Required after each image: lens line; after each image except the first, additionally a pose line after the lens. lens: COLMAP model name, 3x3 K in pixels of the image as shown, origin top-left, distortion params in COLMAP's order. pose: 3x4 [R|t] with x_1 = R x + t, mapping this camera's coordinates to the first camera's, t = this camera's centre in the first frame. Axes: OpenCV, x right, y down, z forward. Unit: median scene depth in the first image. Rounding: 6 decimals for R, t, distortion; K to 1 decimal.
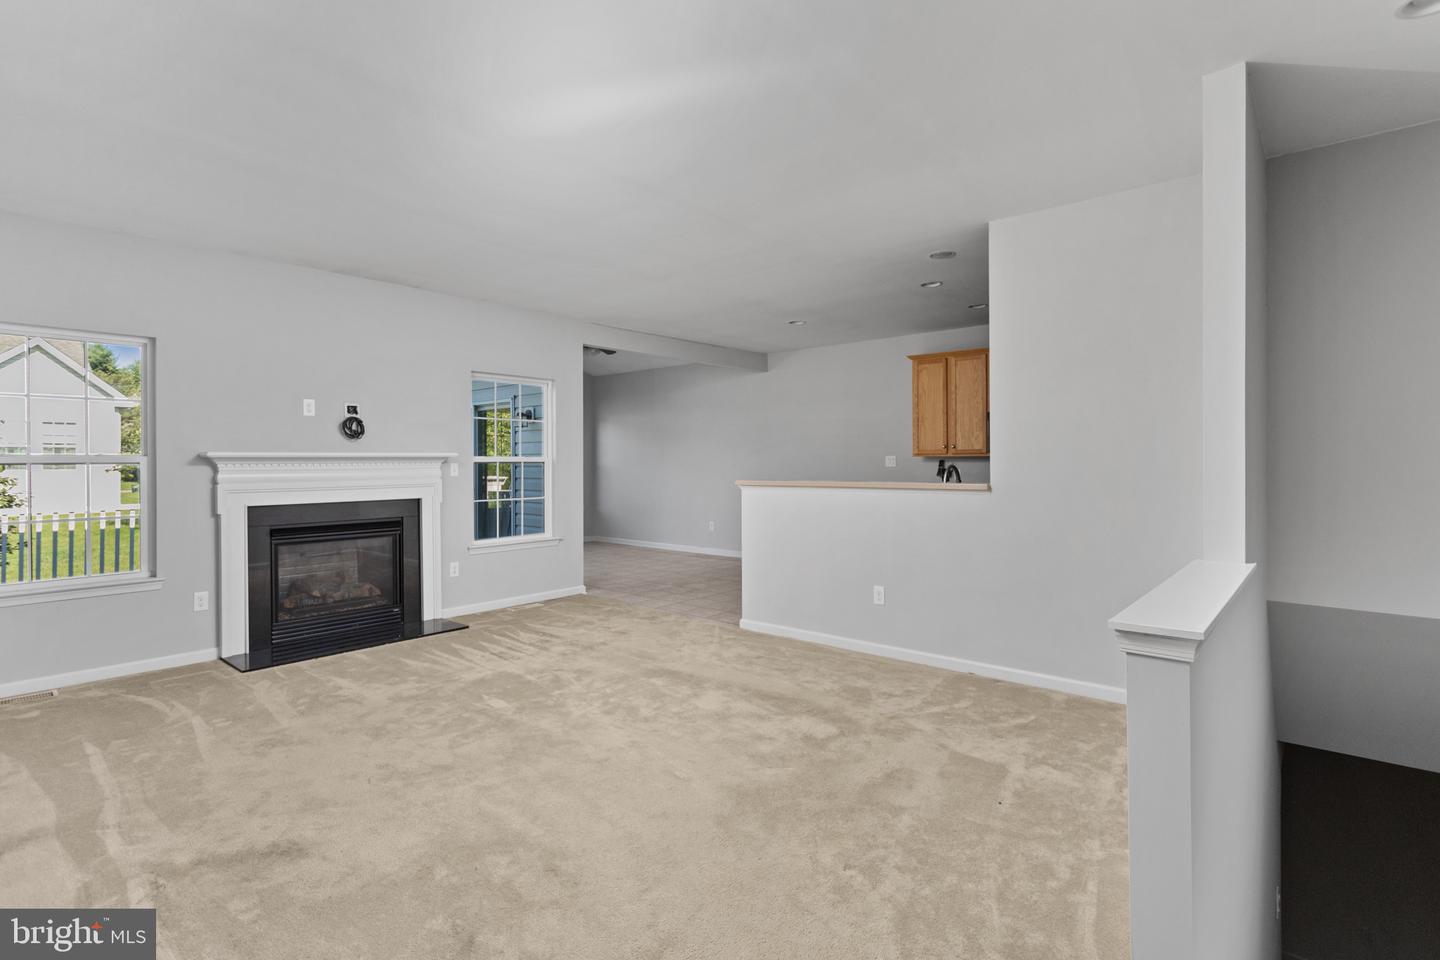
lens RADIAL K [[689.7, 0, 732.4], [0, 689.7, 471.1], [0, 0, 1]] dist [0.005682, 0.000513]
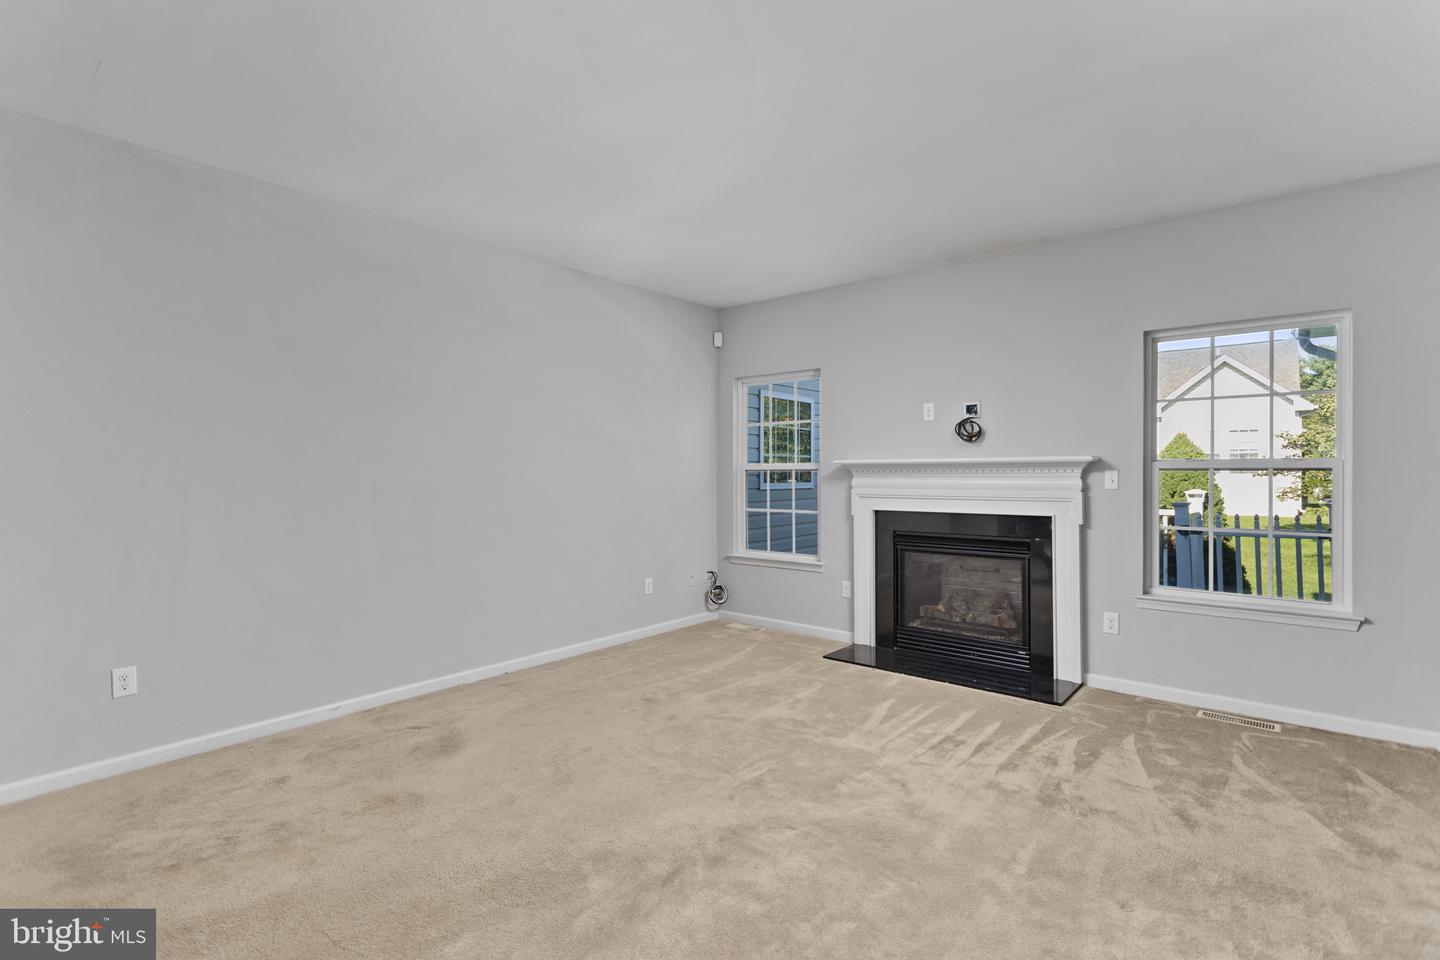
lens RADIAL K [[689.7, 0, 716.9], [0, 689.7, 470.7], [0, 0, 1]] dist [0.005682, 0.000513]
pose [[0.011987, 0.003628, -0.999922, 0.326682], [-0.011286, 0.999930, 0.003493, -0.010136], [0.999864, 0.011243, 0.012027, 0.668082]]
